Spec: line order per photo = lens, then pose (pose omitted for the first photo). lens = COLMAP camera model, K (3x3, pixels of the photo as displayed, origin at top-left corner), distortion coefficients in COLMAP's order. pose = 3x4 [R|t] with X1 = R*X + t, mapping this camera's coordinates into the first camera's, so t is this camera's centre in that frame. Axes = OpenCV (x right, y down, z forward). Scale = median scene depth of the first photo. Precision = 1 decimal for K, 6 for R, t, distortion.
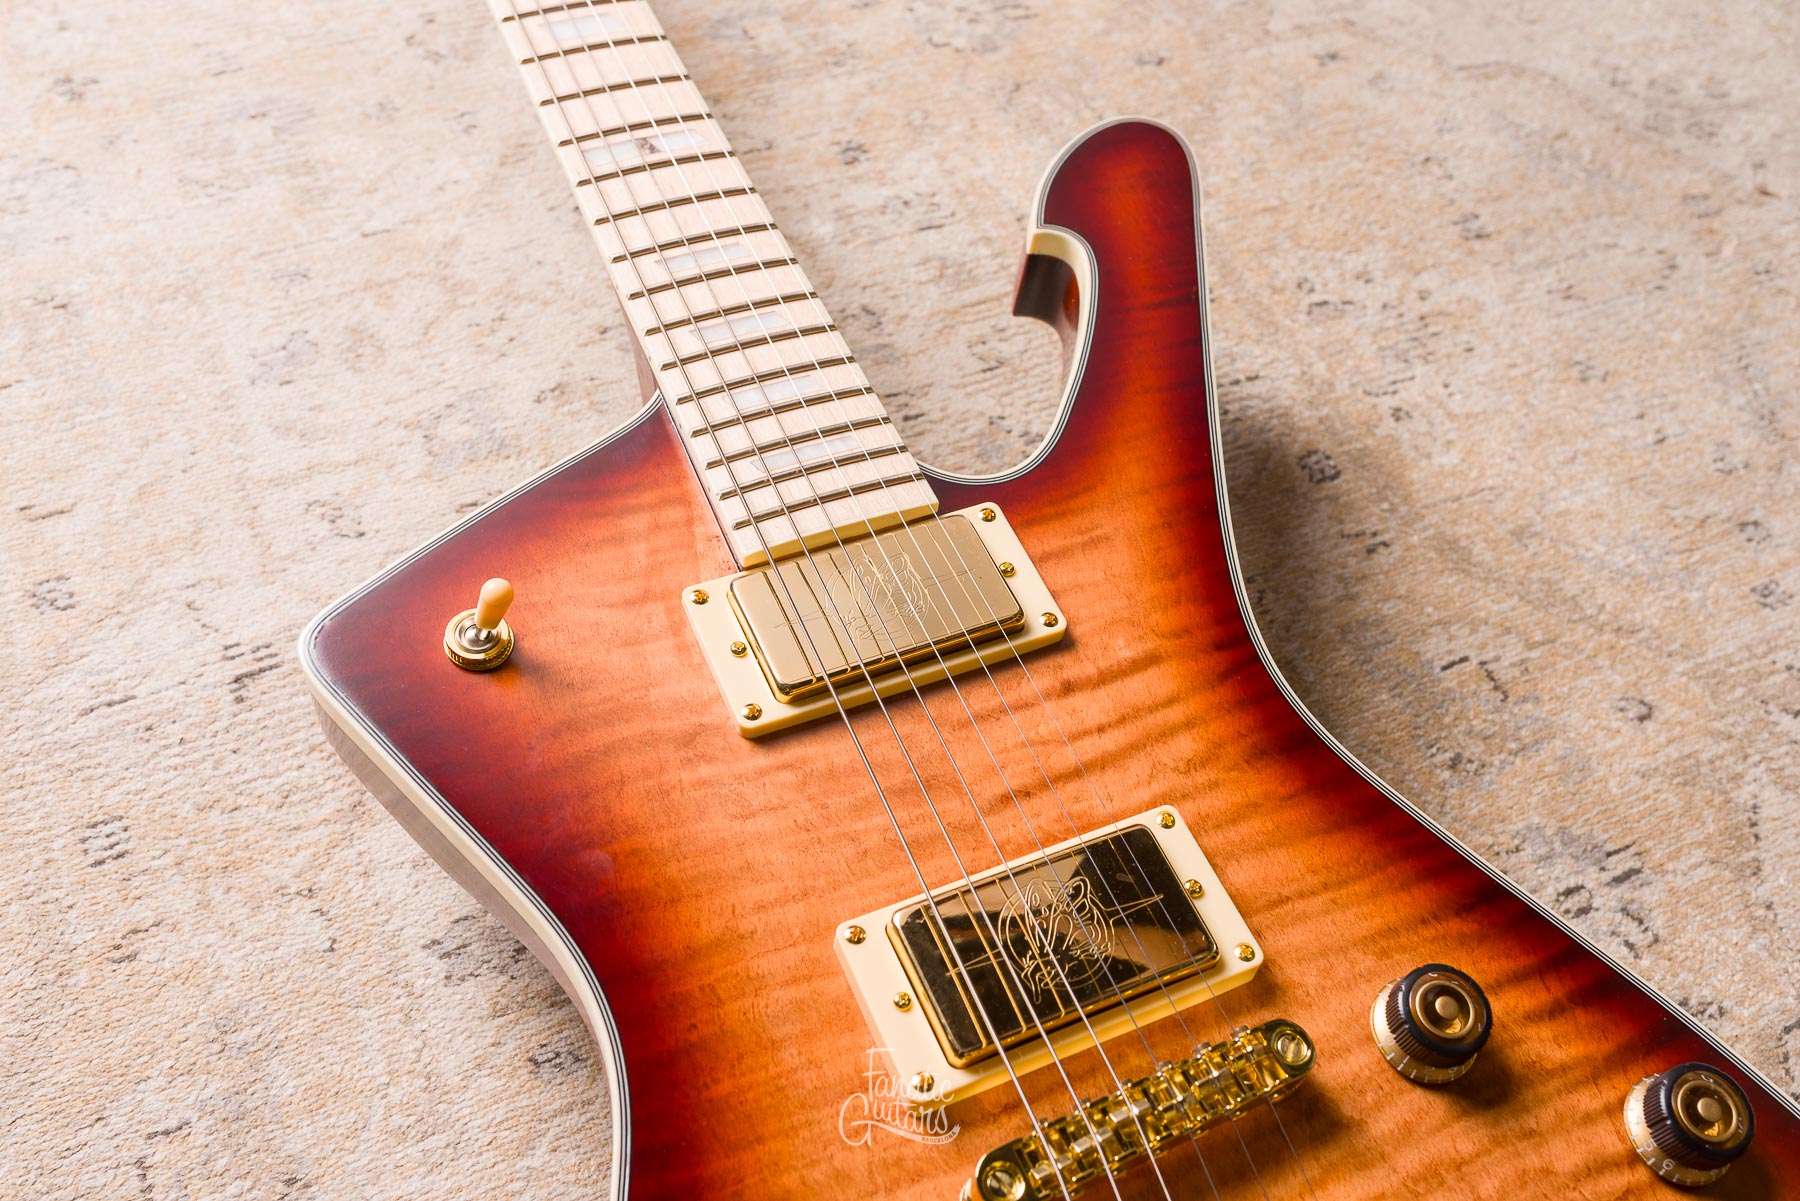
lens RADIAL K [[1771.0, 0, 907.9], [0, 1771.0, 603.0], [0, 0, 1]] dist [0.003019, -0.008918]
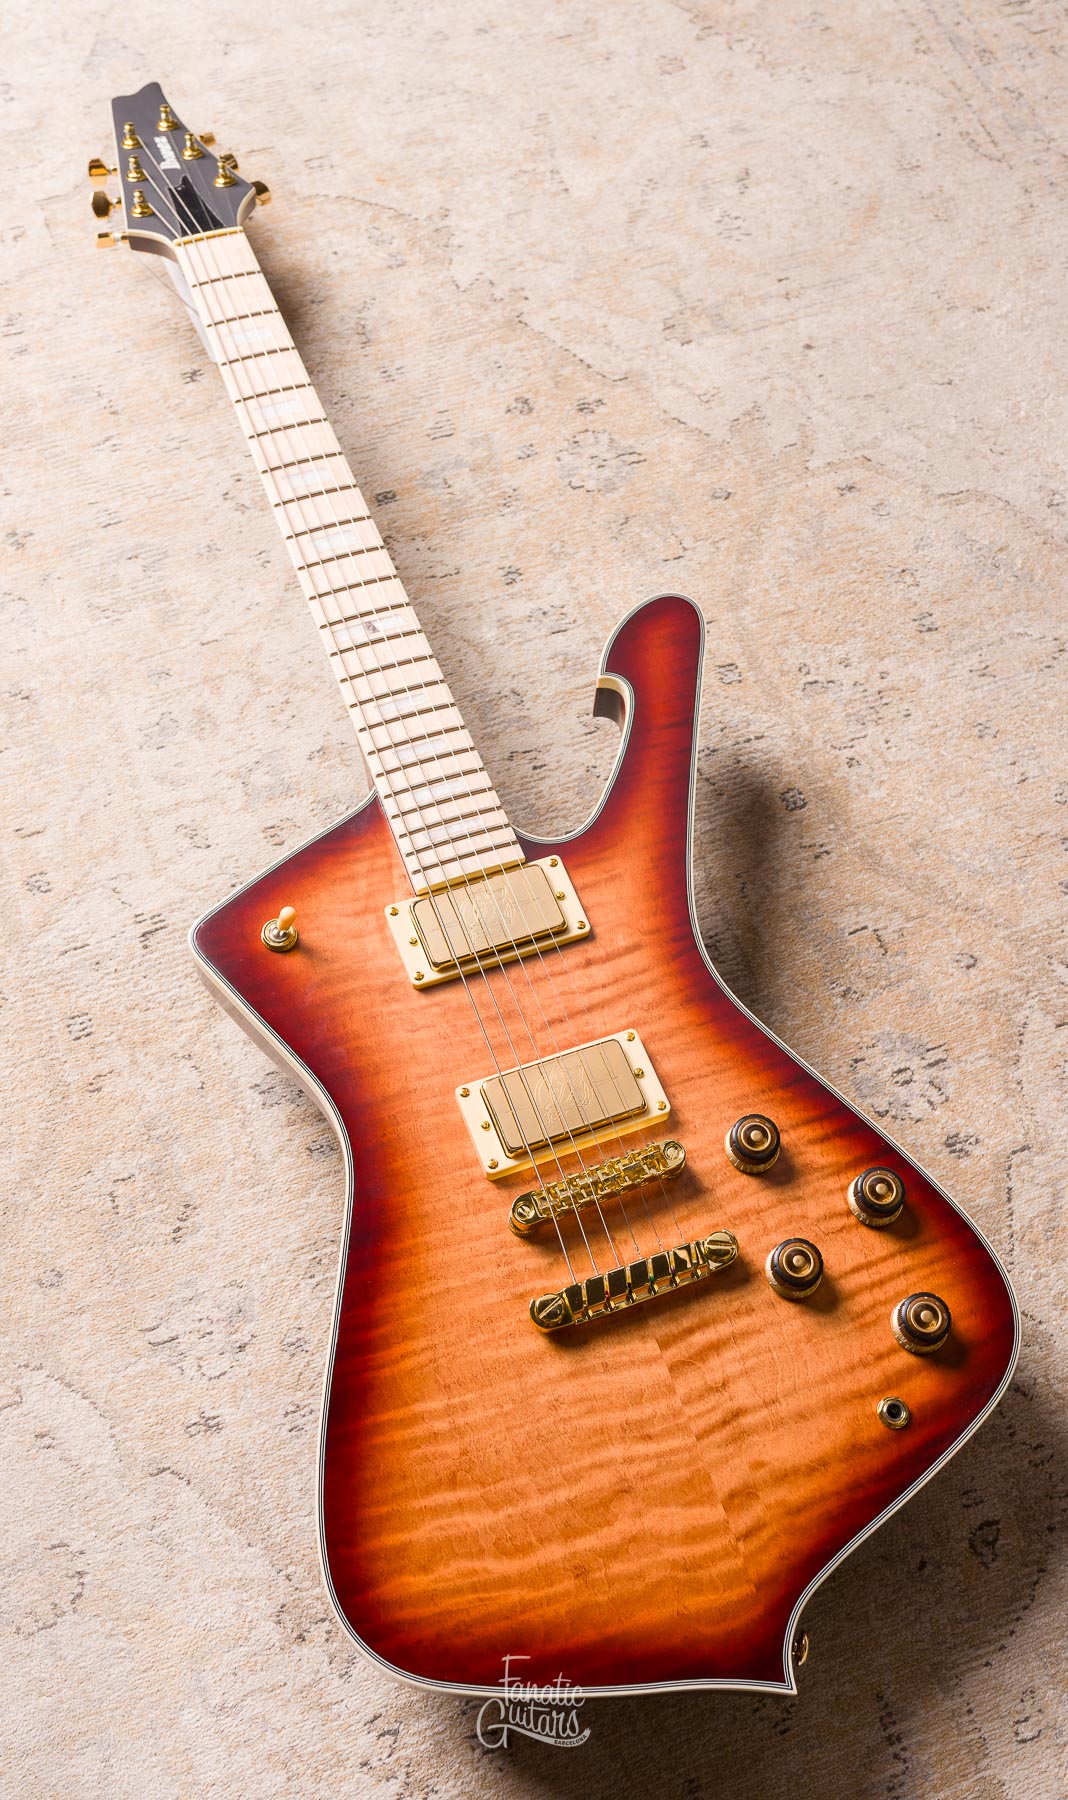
lens RADIAL K [[1852.5, 0, 562.0], [0, 1852.5, 934.9], [0, 0, 1]] dist [-0.000088, -0.006114]
pose [[0.997020, 0.019701, -0.074583, 0.159886], [-0.009655, 0.991104, 0.132738, -0.185805], [0.076535, -0.131623, 0.988341, -0.719989]]
